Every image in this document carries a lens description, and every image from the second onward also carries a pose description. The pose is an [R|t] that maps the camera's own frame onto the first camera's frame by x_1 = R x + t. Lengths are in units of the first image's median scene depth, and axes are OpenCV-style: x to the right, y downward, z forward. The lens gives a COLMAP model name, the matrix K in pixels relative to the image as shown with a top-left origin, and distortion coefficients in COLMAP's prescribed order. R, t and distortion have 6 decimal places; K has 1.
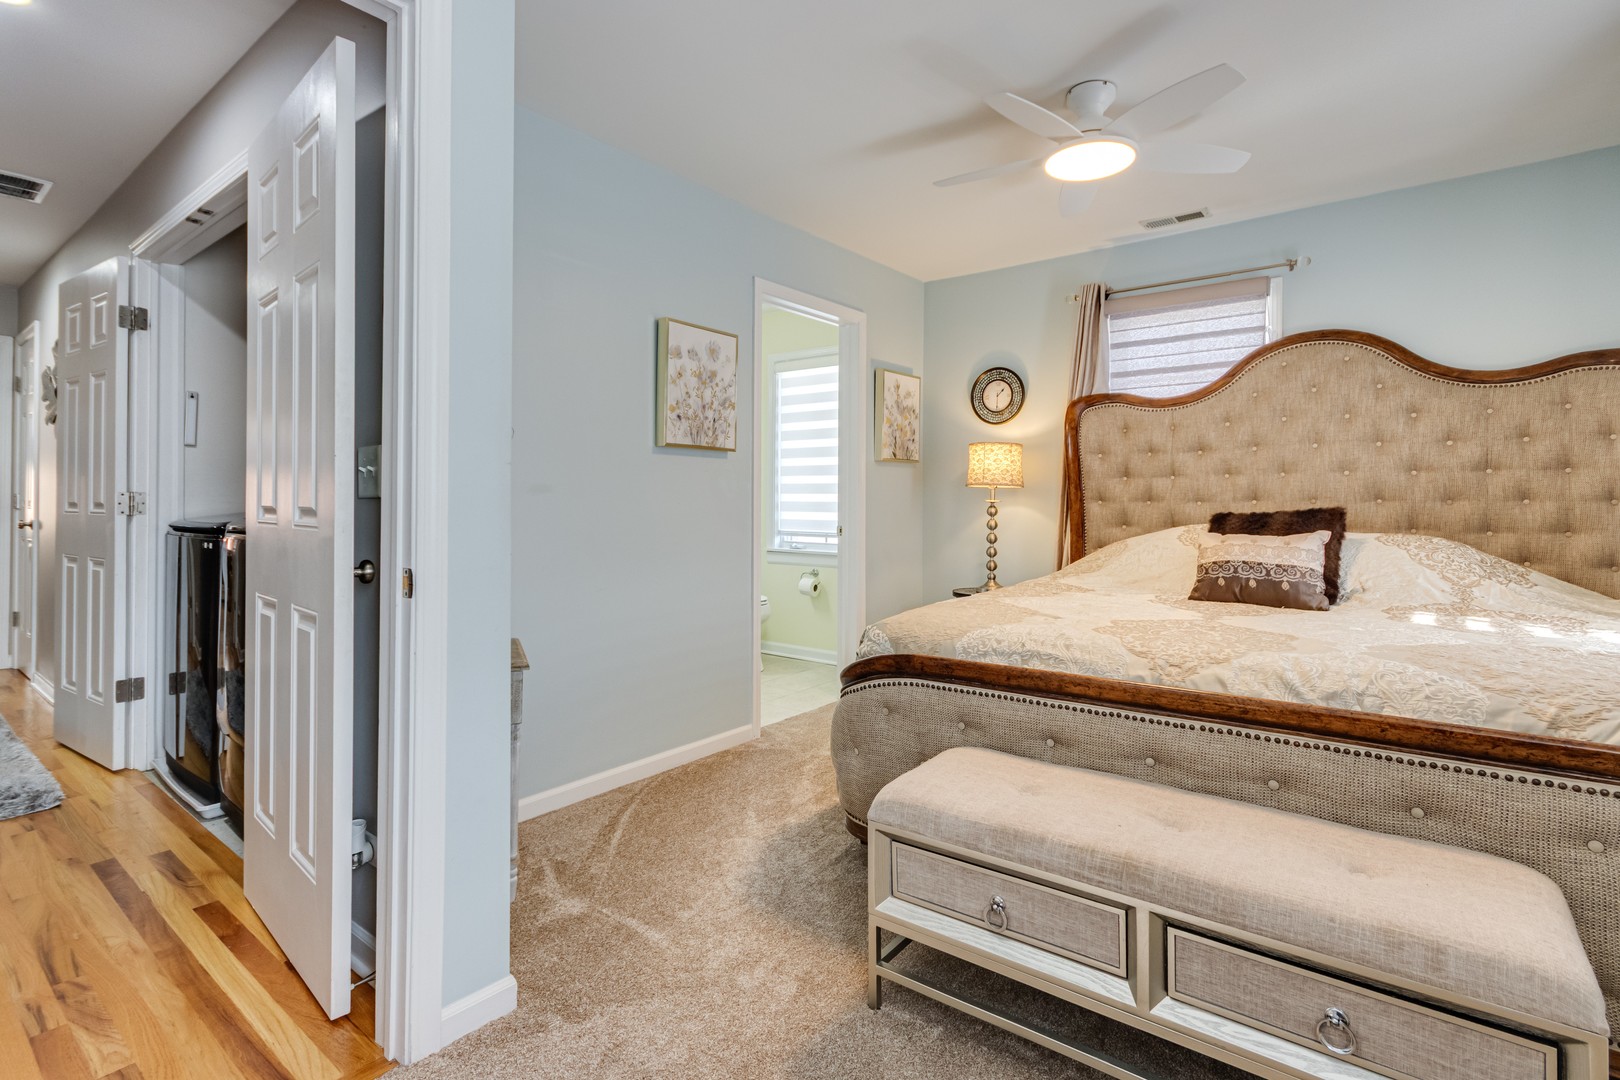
lens RADIAL K [[757.8, 0, 818.3], [0, 757.8, 499.7], [0, 0, 1]] dist [-0.006612, -0.001261]
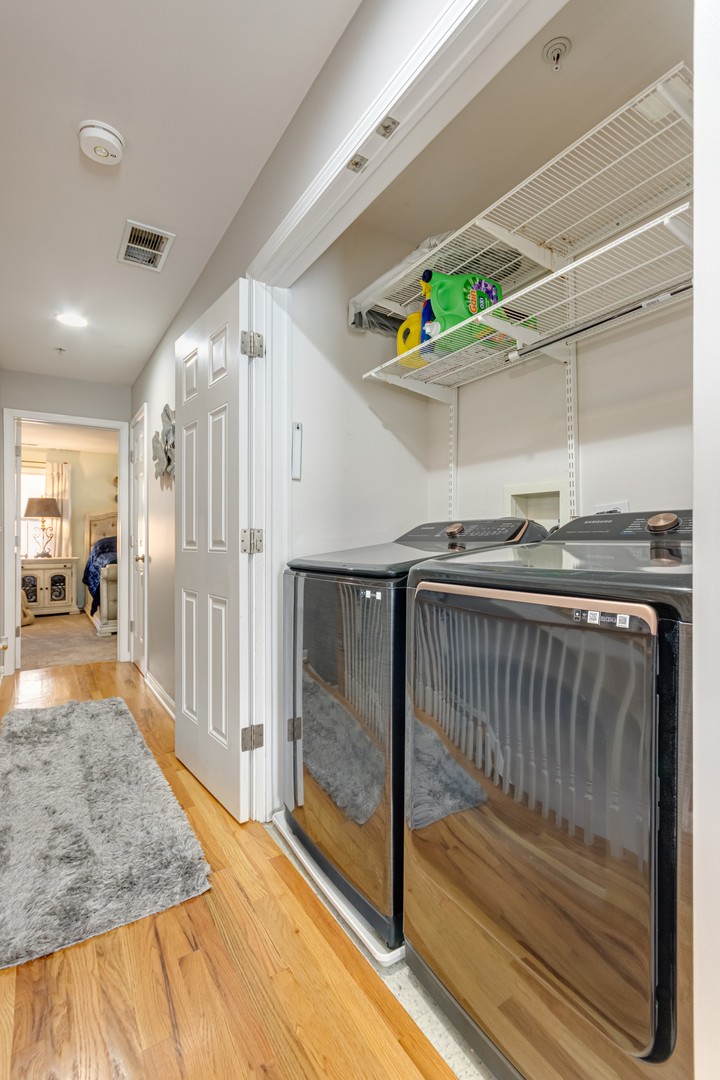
lens RADIAL K [[505.2, 0, 361.0], [0, 505.2, 538.0], [0, 0, 1]] dist [-0.006612, -0.001261]
pose [[0.935667, -0.009845, -0.352746, -0.553707], [0.009608, 0.999951, -0.002424, 0.004302], [0.352753, -0.001121, 0.935716, 0.449105]]
